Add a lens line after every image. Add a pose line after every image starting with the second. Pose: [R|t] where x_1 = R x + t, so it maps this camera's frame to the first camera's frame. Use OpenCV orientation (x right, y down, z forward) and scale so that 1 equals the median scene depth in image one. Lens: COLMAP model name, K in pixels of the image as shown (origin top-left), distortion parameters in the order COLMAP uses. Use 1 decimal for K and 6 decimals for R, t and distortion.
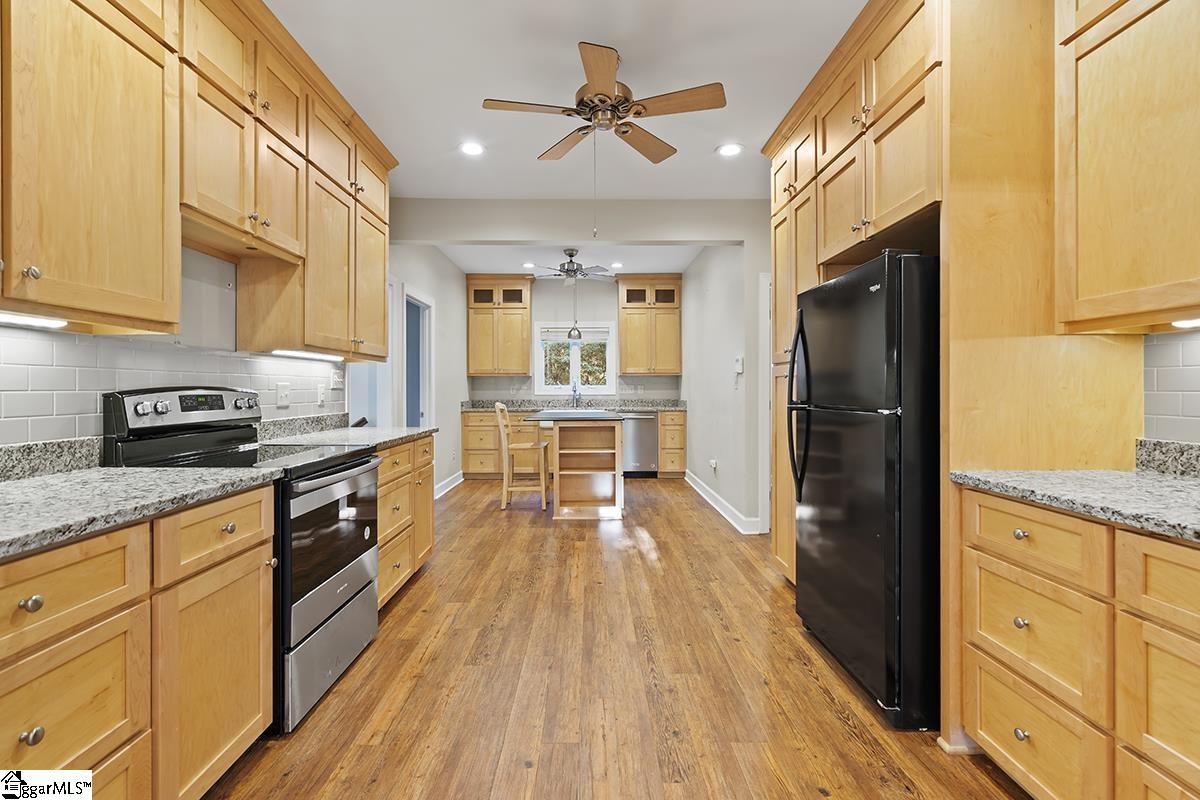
lens RADIAL K [[559.9, 0, 600.3], [0, 559.9, 391.4], [0, 0, 1]] dist [-0.002989, 0.000373]
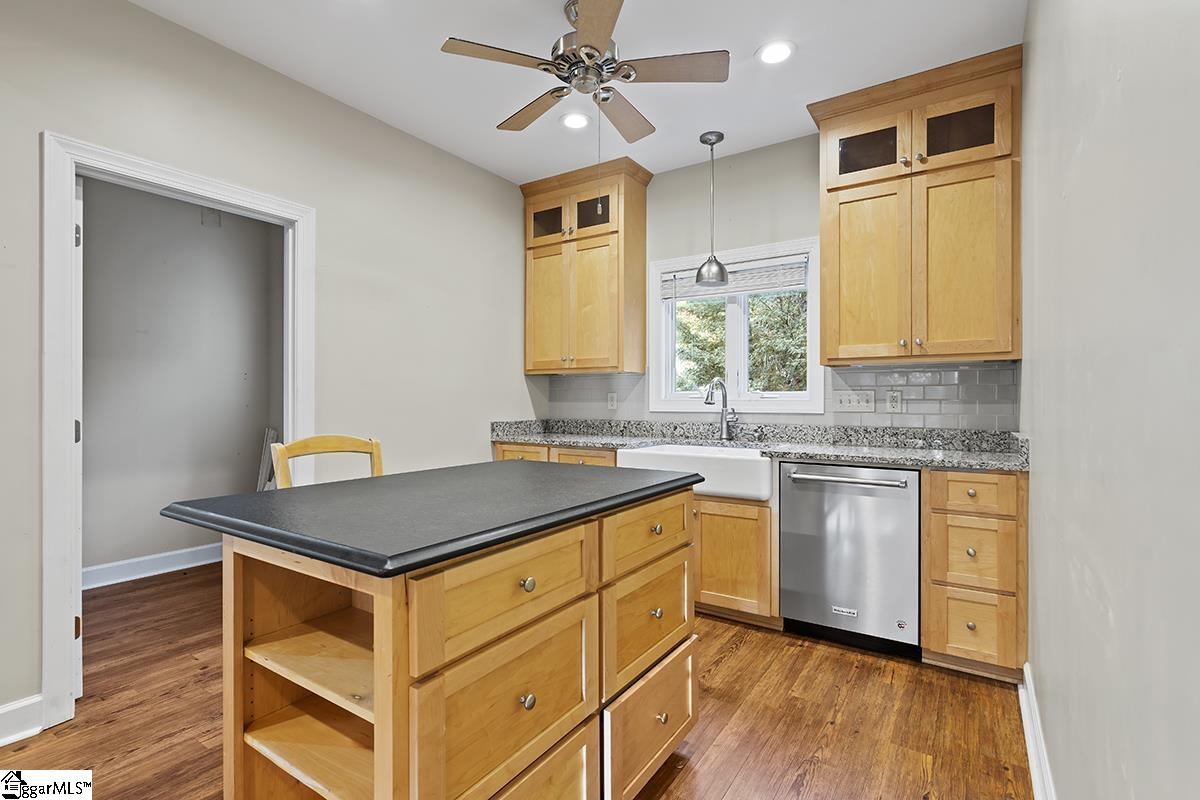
lens RADIAL K [[559.9, 0, 598.2], [0, 559.9, 401.9], [0, 0, 1]] dist [-0.002989, 0.000373]
pose [[0.818714, 0.006866, -0.574161, 0.132932], [-0.006322, 0.999976, 0.002944, -0.003394], [0.574167, 0.001220, 0.818737, 0.596786]]
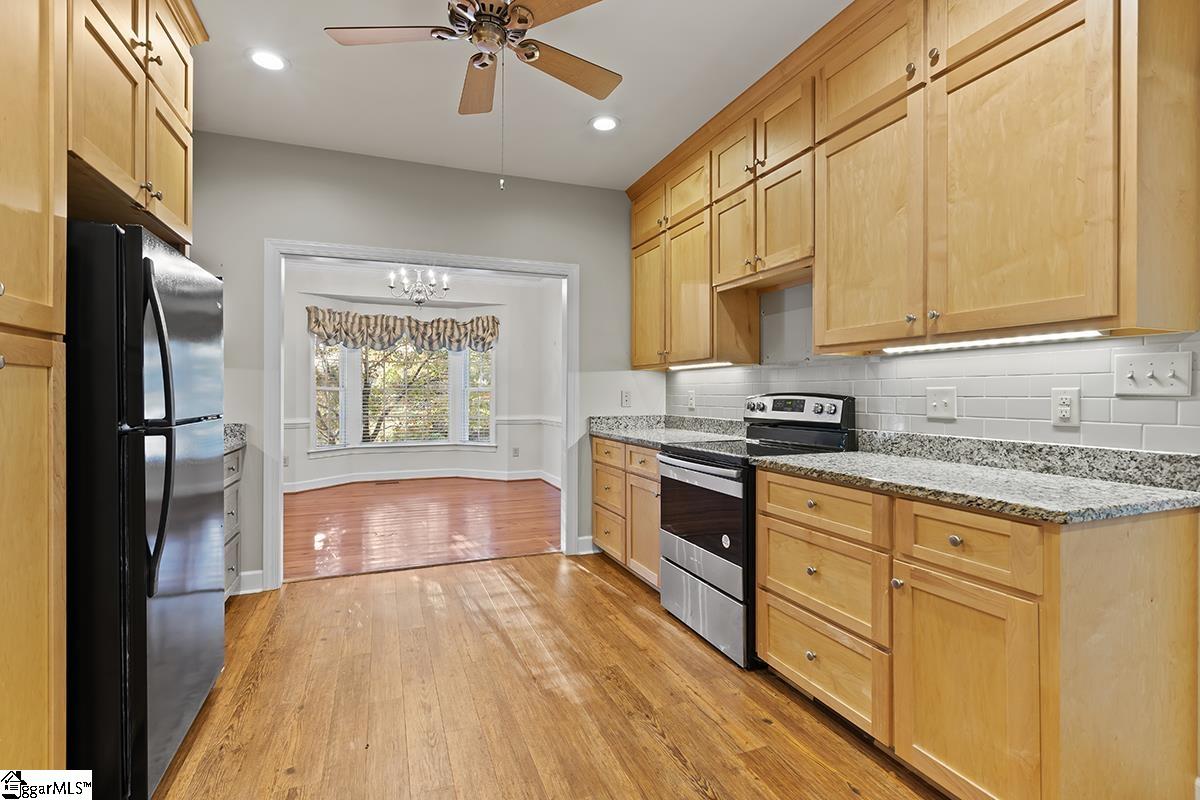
lens RADIAL K [[559.9, 0, 601.3], [0, 559.9, 392.2], [0, 0, 1]] dist [-0.002989, 0.000373]
pose [[-0.936470, 0.003564, -0.350730, 0.115213], [0.002214, 0.999989, 0.004249, -0.012803], [0.350741, 0.003202, -0.936467, 1.583183]]
